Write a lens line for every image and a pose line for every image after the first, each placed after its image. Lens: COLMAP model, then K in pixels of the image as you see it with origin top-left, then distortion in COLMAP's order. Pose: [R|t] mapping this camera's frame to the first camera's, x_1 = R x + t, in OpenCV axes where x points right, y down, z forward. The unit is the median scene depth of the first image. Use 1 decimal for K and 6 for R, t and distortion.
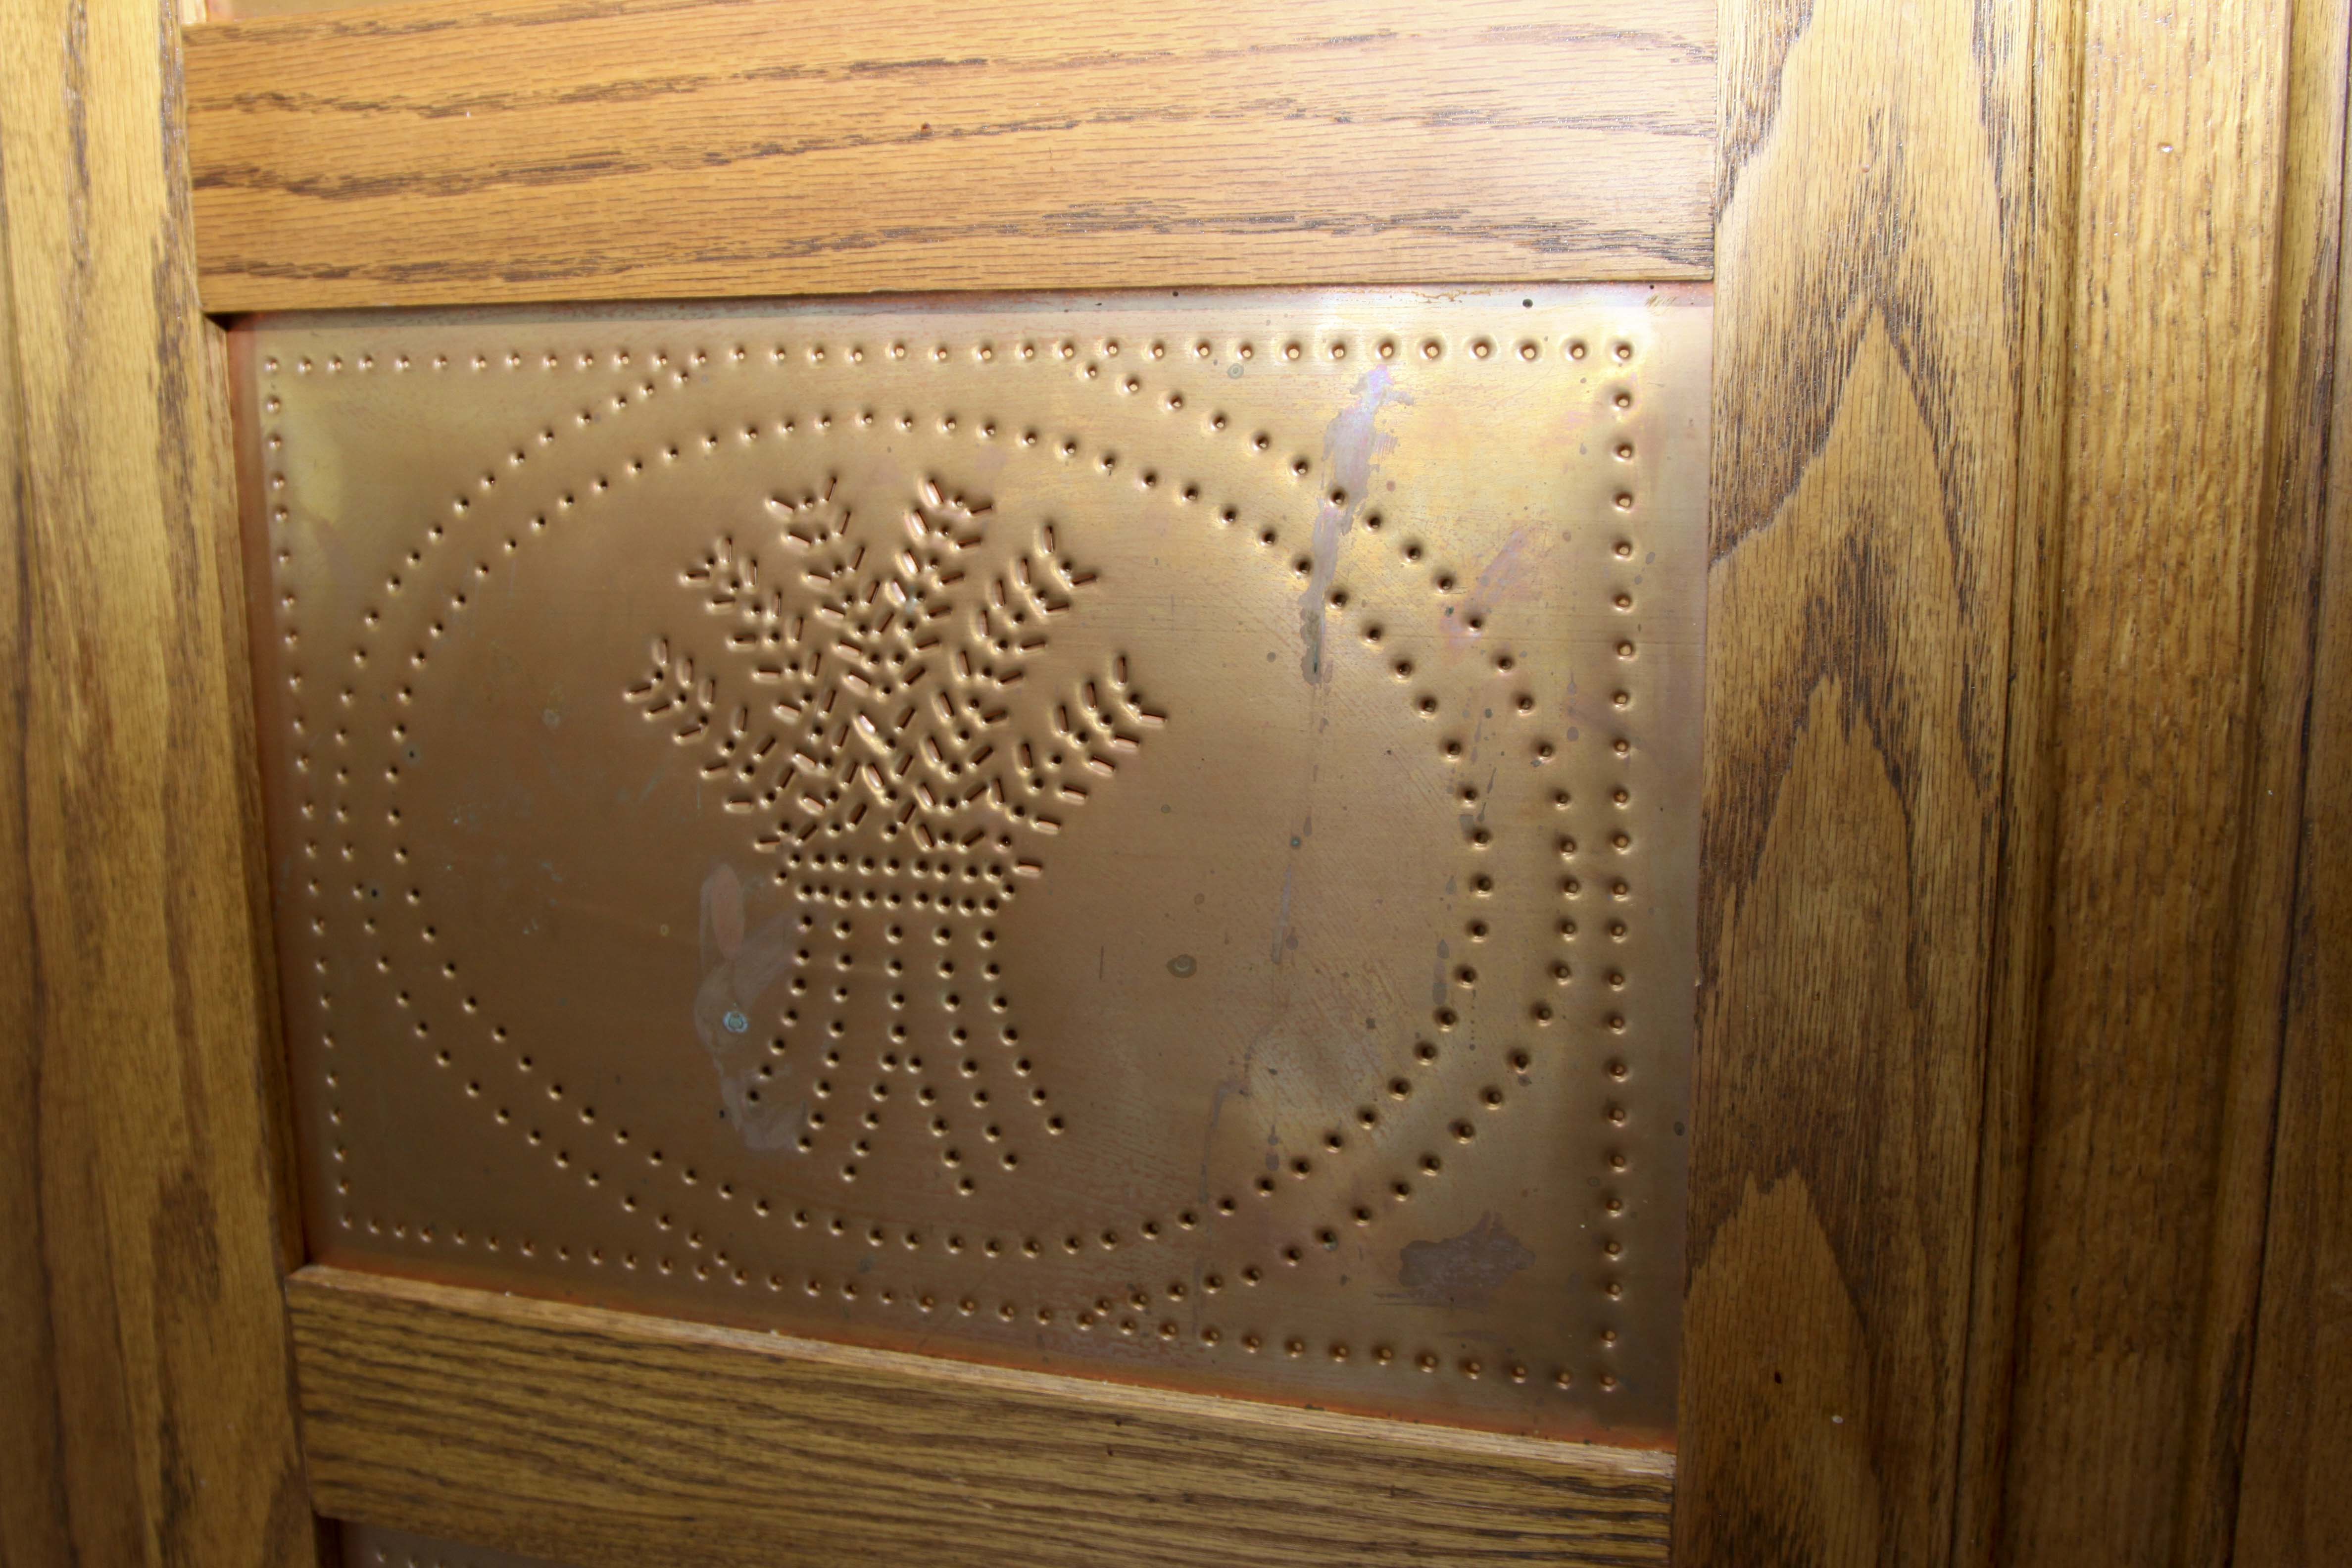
lens RADIAL K [[2501.0, 0, 1217.3], [0, 2501.0, 790.5], [0, 0, 1]] dist [-0.146294, 0.075425]
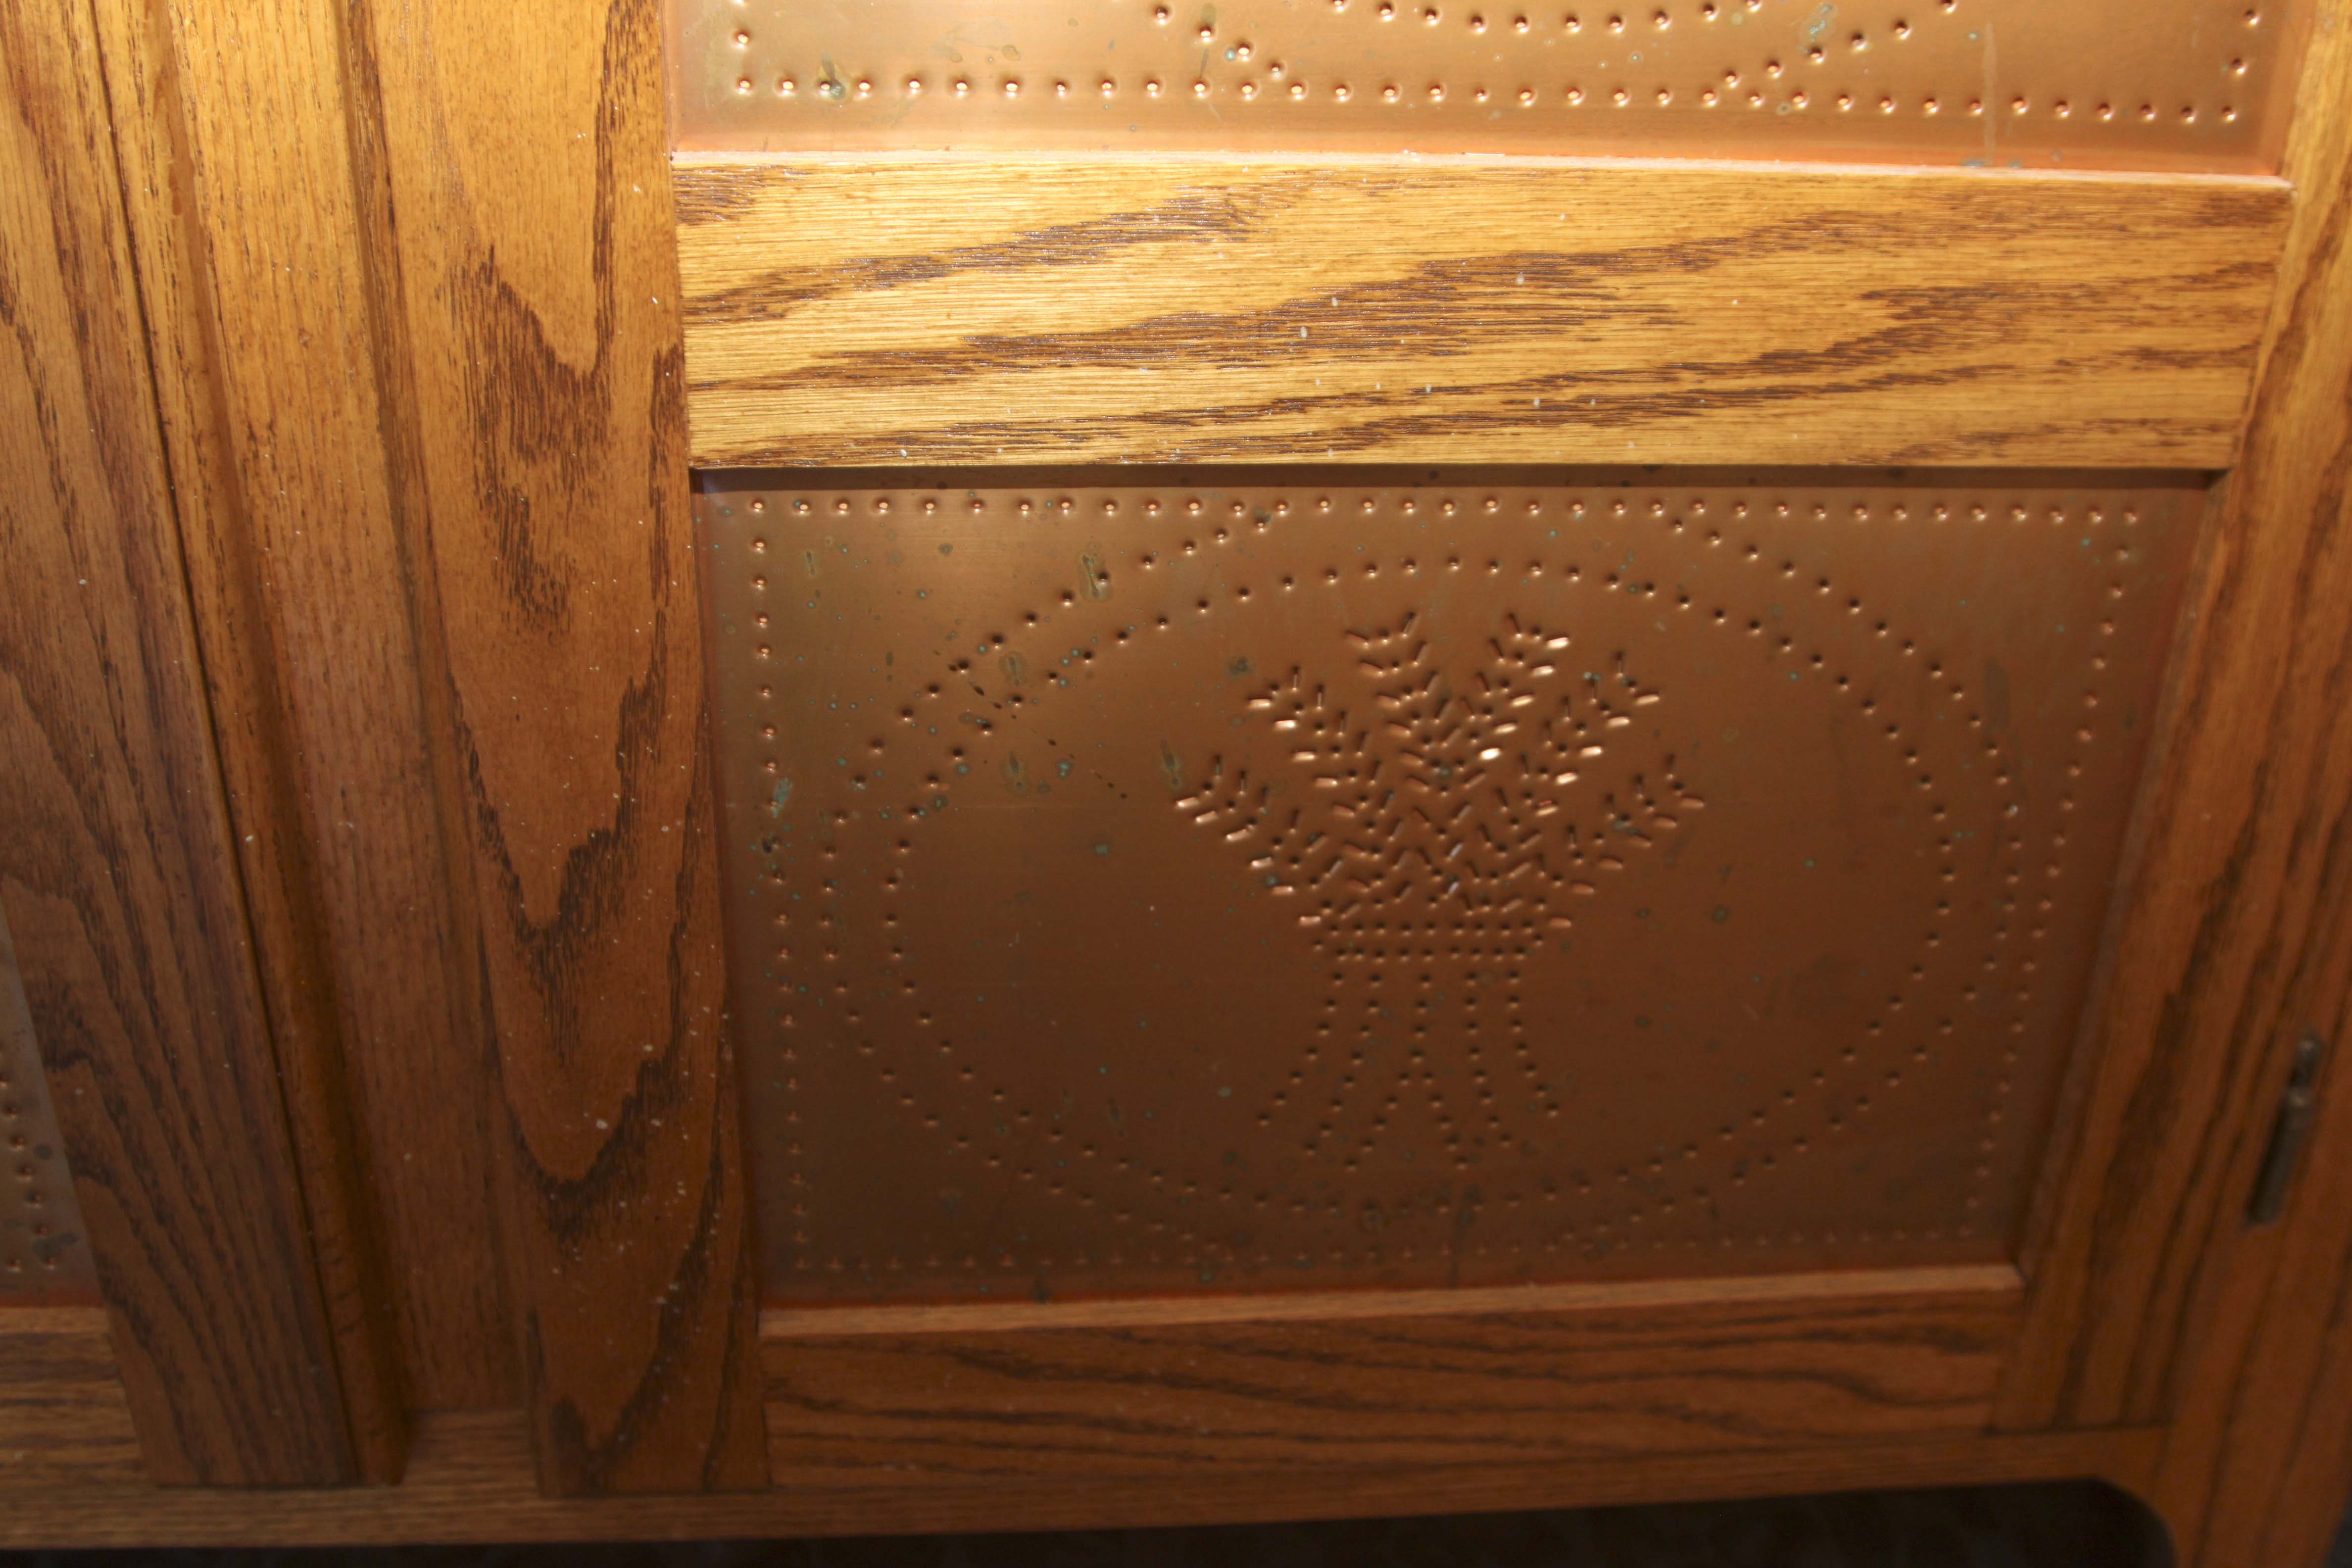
lens RADIAL K [[2501.0, 0, 1217.3], [0, 2501.0, 790.5], [0, 0, 1]] dist [-0.146294, 0.075425]
pose [[0.920801, -0.155318, 0.357774, 0.331344], [0.041597, 0.951166, 0.305864, 0.265345], [-0.387808, -0.266757, 0.882295, -0.110503]]
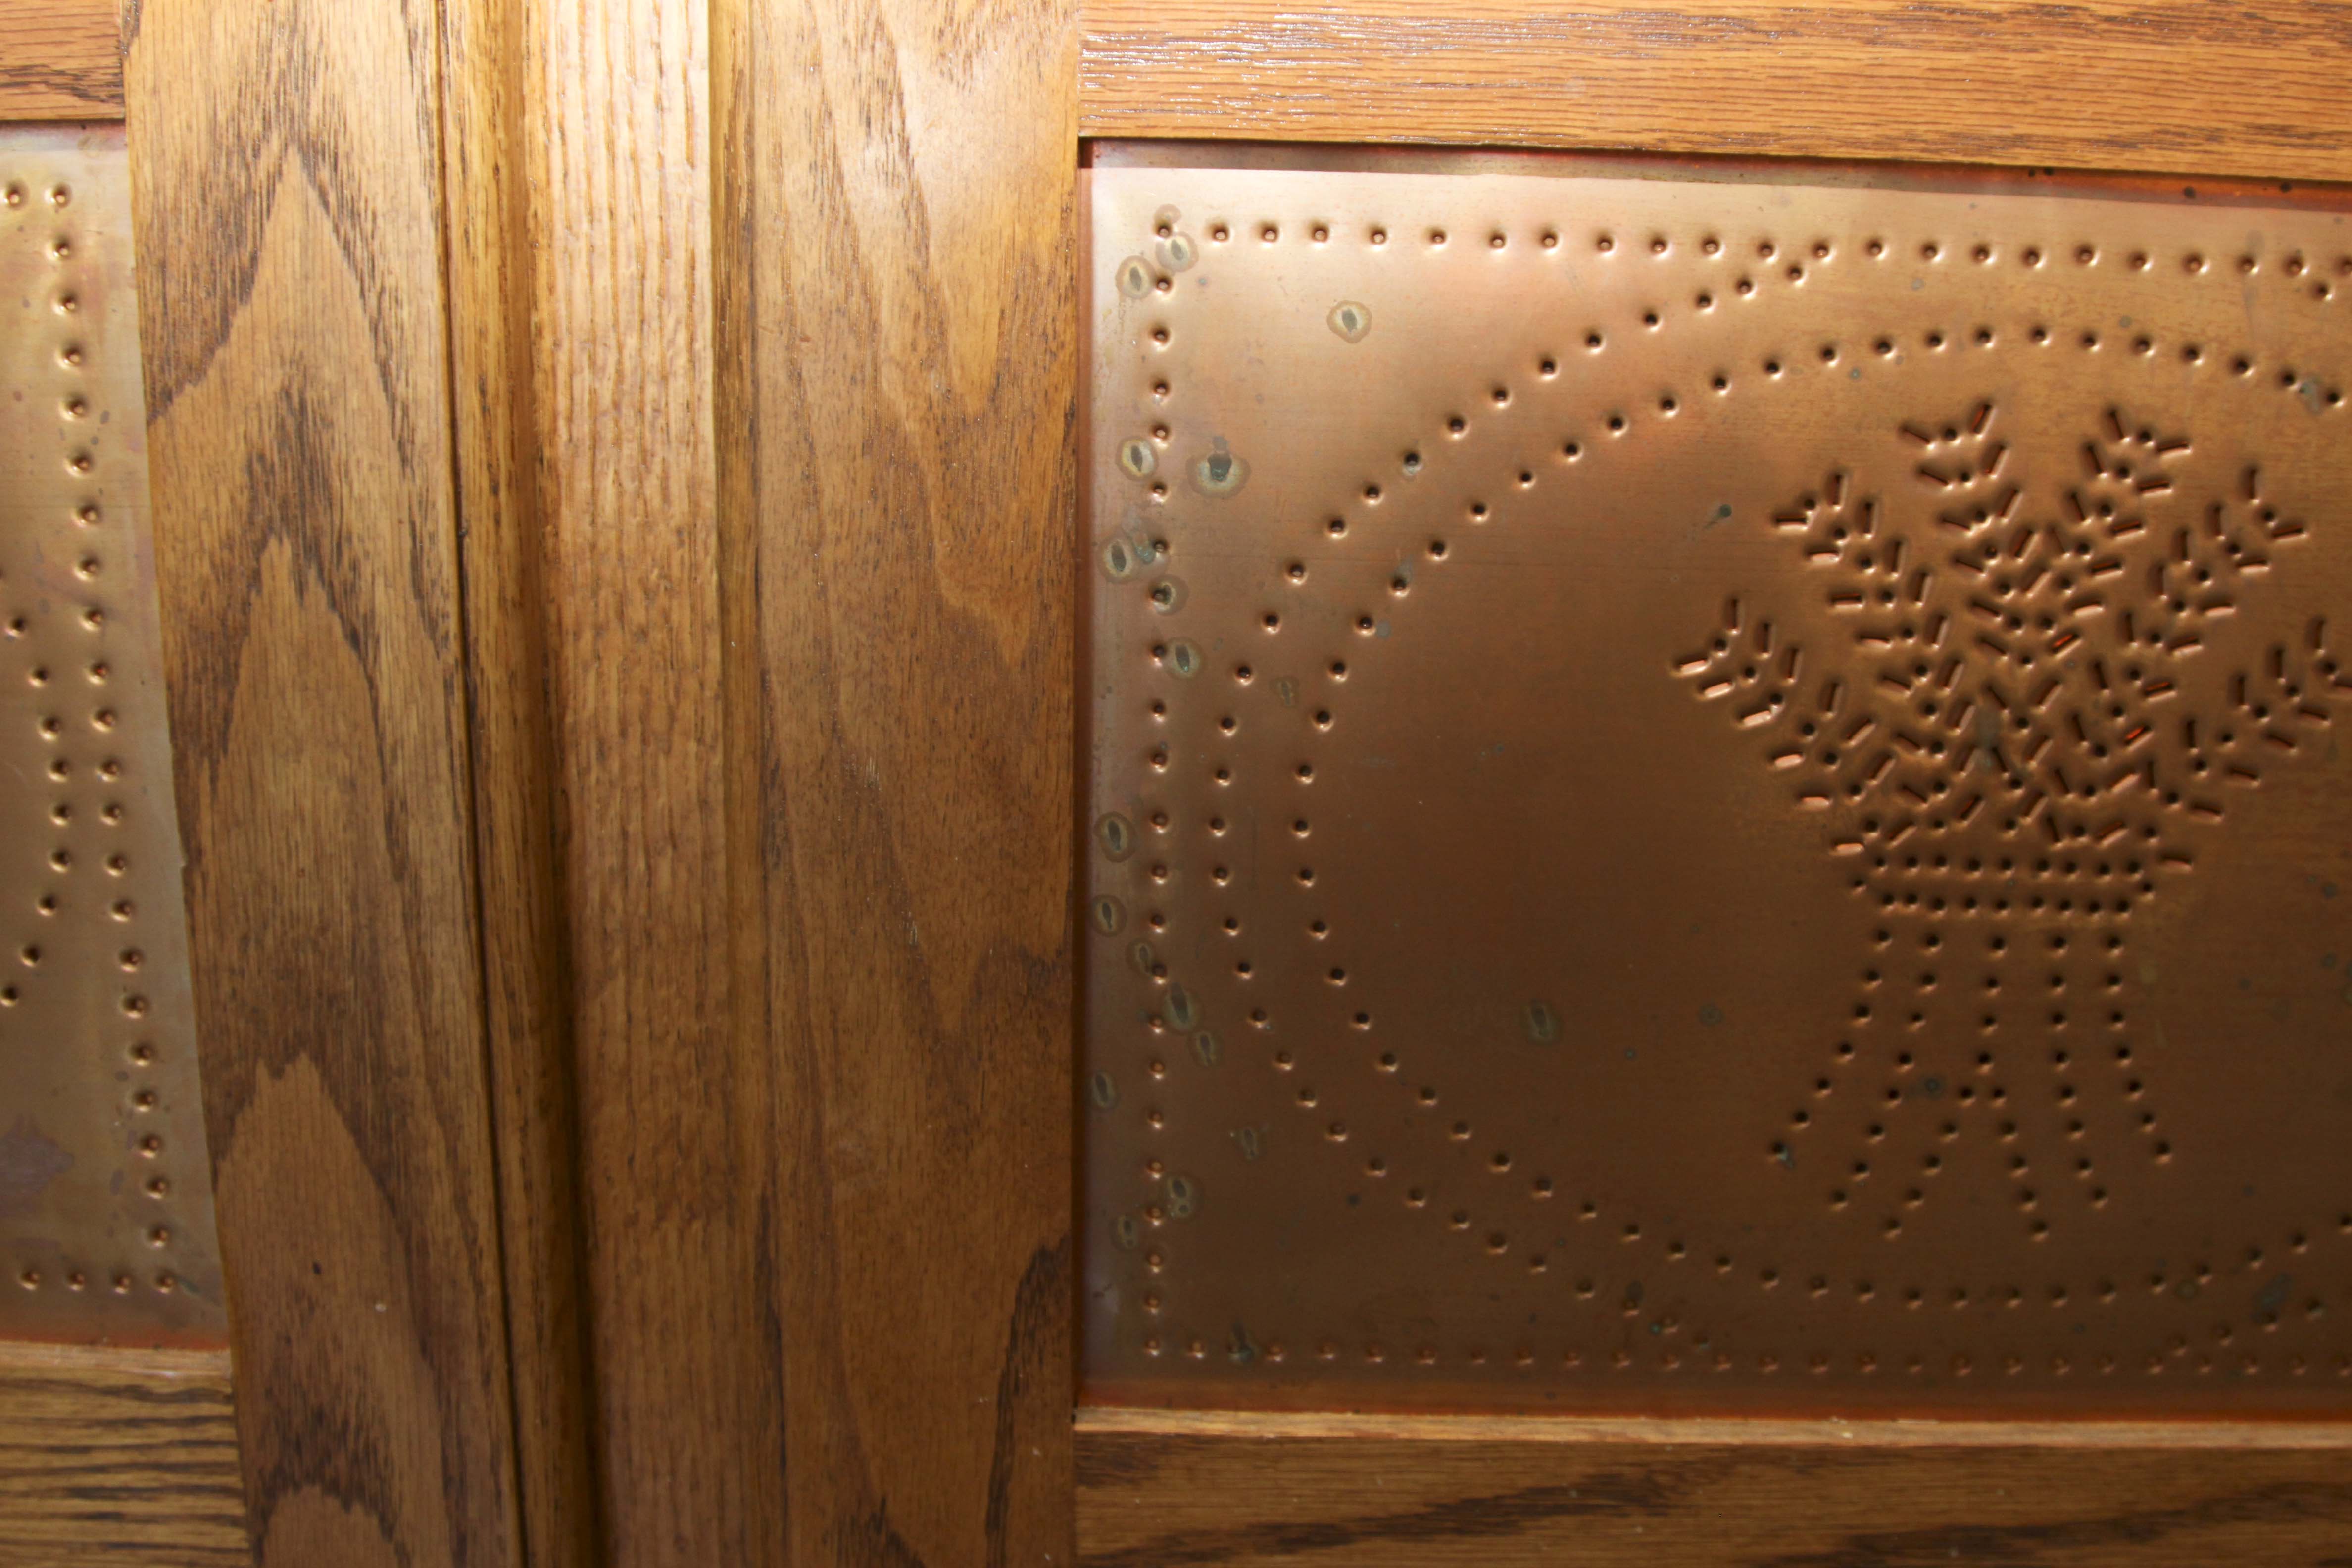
lens RADIAL K [[2501.0, 0, 1217.3], [0, 2501.0, 790.5], [0, 0, 1]] dist [-0.146294, 0.075425]
pose [[0.957955, -0.044298, 0.283477, 0.313211], [0.029448, 0.997972, 0.056439, 0.008370], [-0.285402, -0.045718, 0.957317, -0.007405]]
